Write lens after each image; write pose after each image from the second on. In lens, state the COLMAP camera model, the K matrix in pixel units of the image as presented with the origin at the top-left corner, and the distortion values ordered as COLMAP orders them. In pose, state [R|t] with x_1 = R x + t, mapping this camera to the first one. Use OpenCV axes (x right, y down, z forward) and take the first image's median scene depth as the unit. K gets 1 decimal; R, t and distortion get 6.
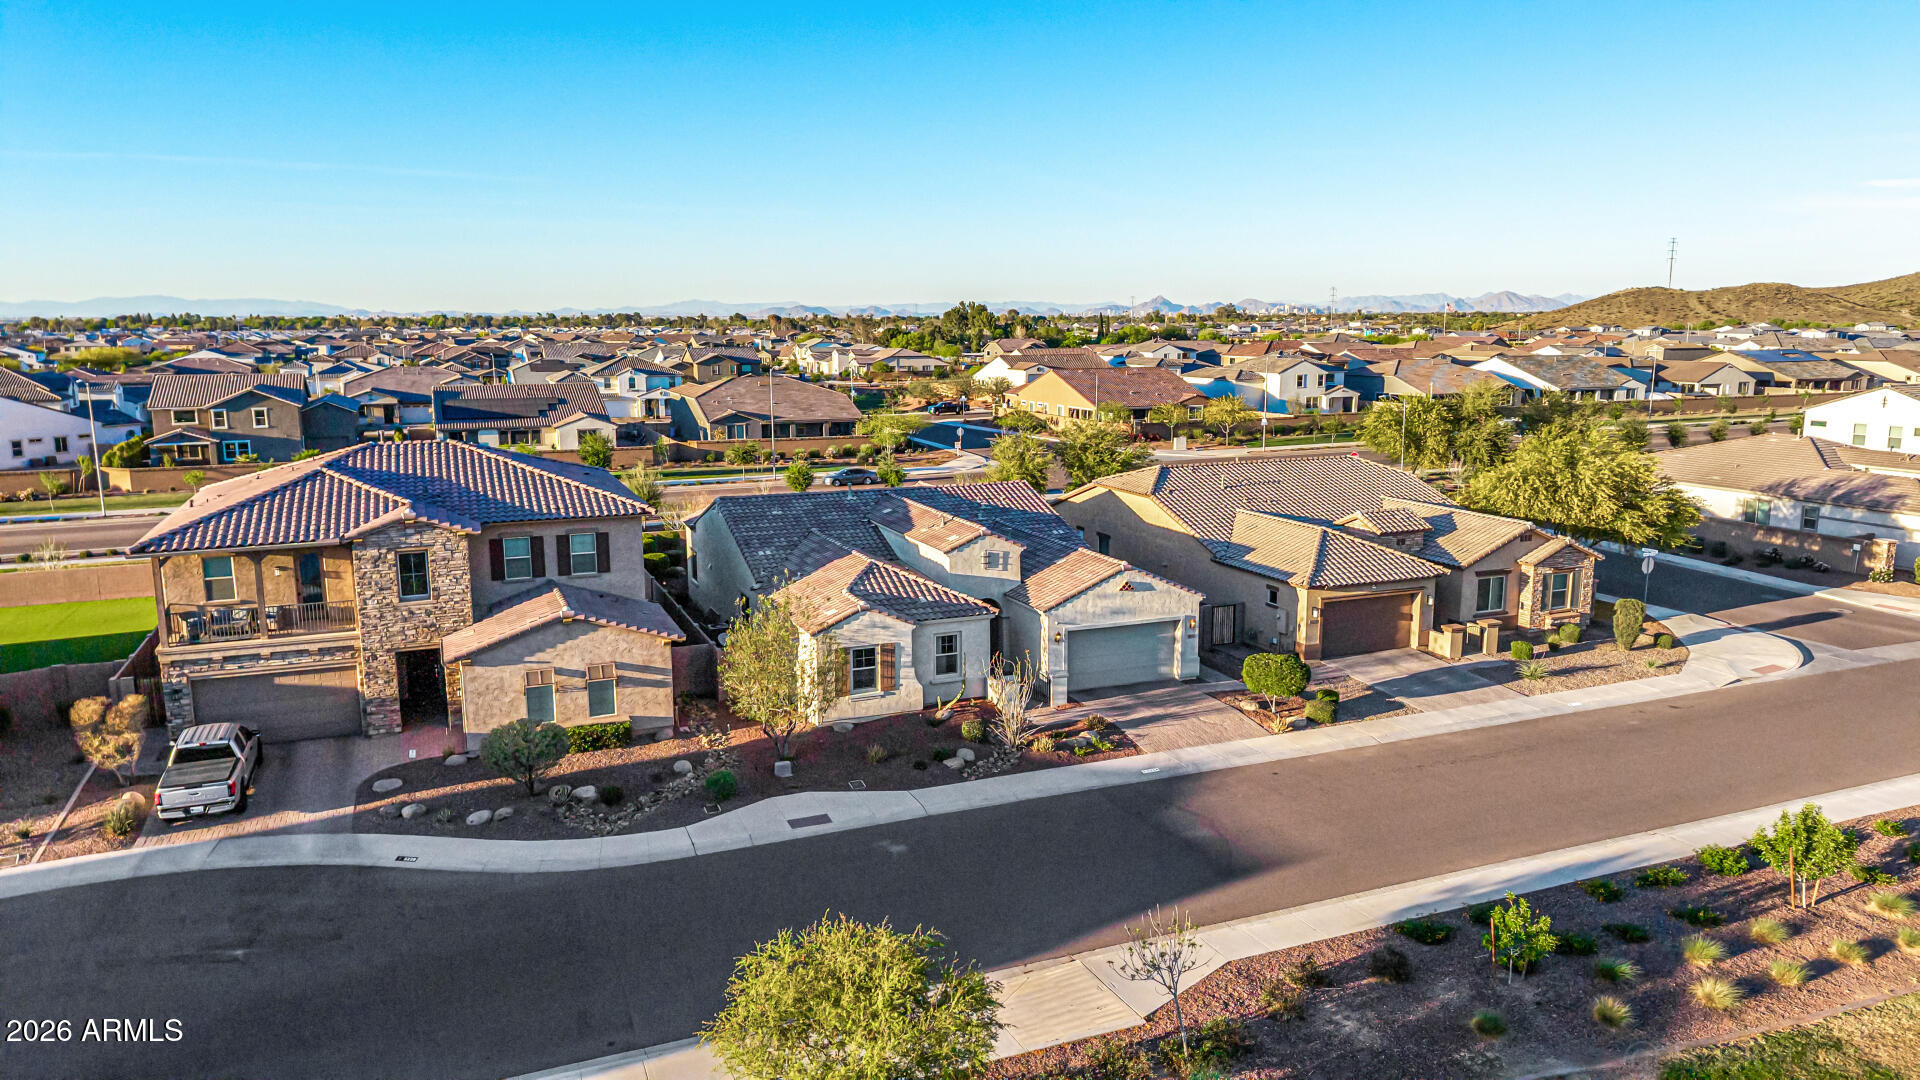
lens RADIAL K [[1276.5, 0, 955.8], [0, 1276.5, 555.4], [0, 0, 1]] dist [0.042511, -0.051632]
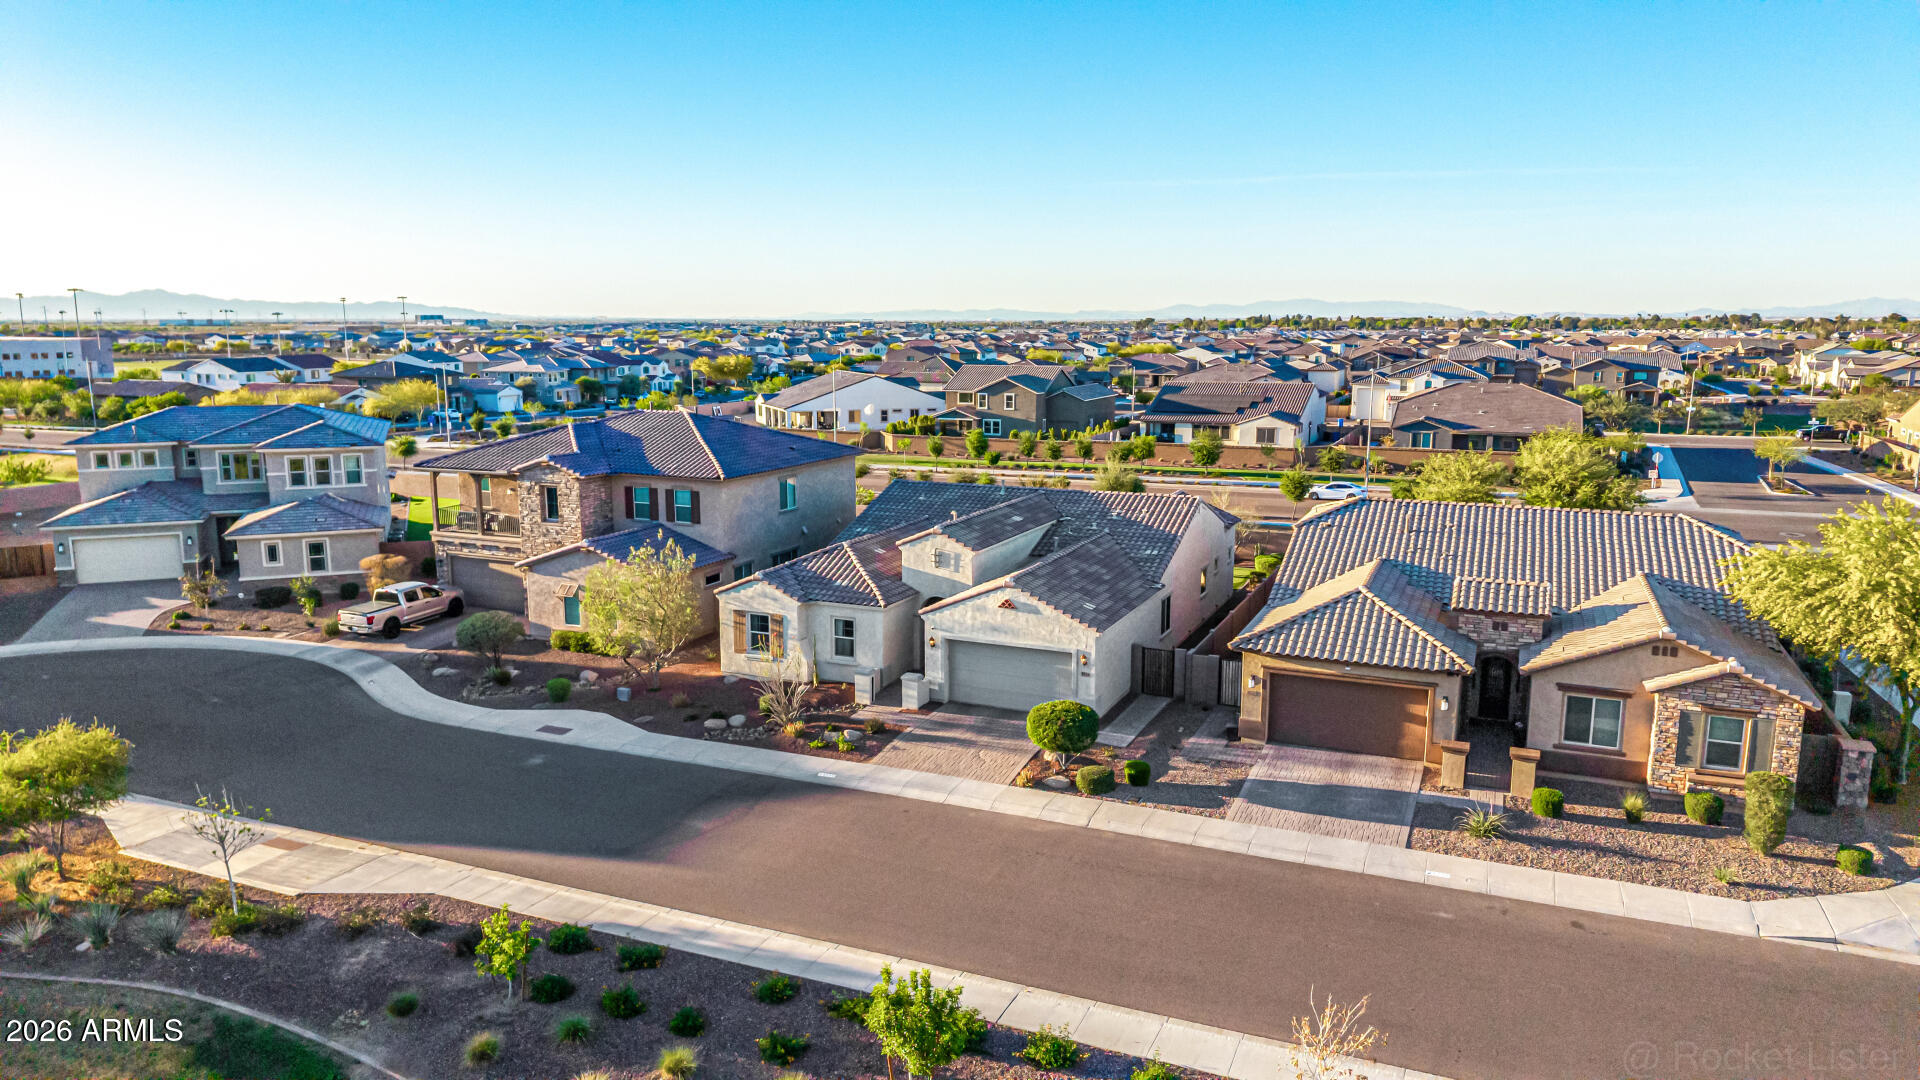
lens RADIAL K [[1276.5, 0, 955.8], [0, 1276.5, 555.4], [0, 0, 1]] dist [0.042511, -0.051632]
pose [[0.695202, 0.135199, -0.705985, 0.776730], [-0.135716, 0.989176, 0.055787, -0.059464], [0.705886, 0.057030, 0.706026, 0.314523]]
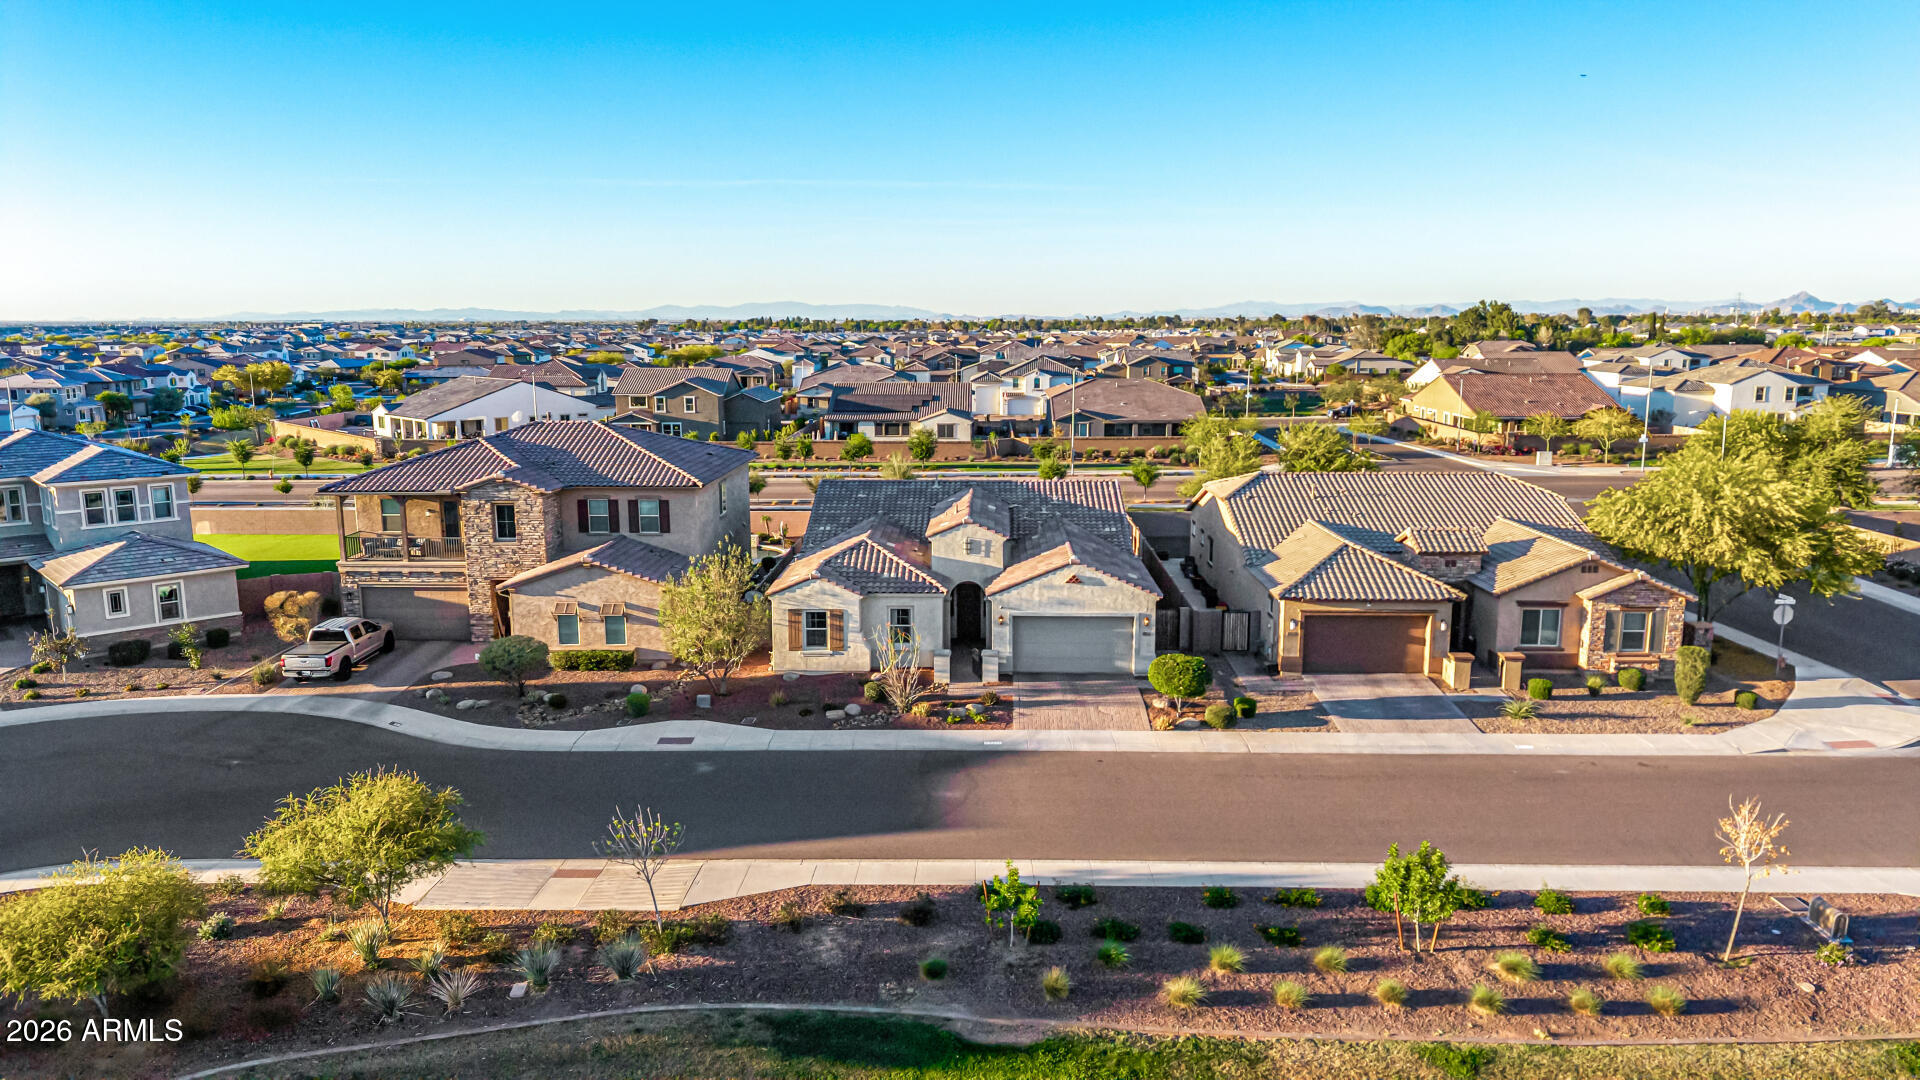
lens RADIAL K [[1263.0, 0, 955.8], [0, 1263.0, 572.8], [0, 0, 1]] dist [0.066073, -0.093244]
pose [[0.914578, 0.079928, -0.396432, 0.466035], [-0.074543, 0.996796, 0.028998, -0.004455], [0.397479, 0.003030, 0.917606, 0.000667]]
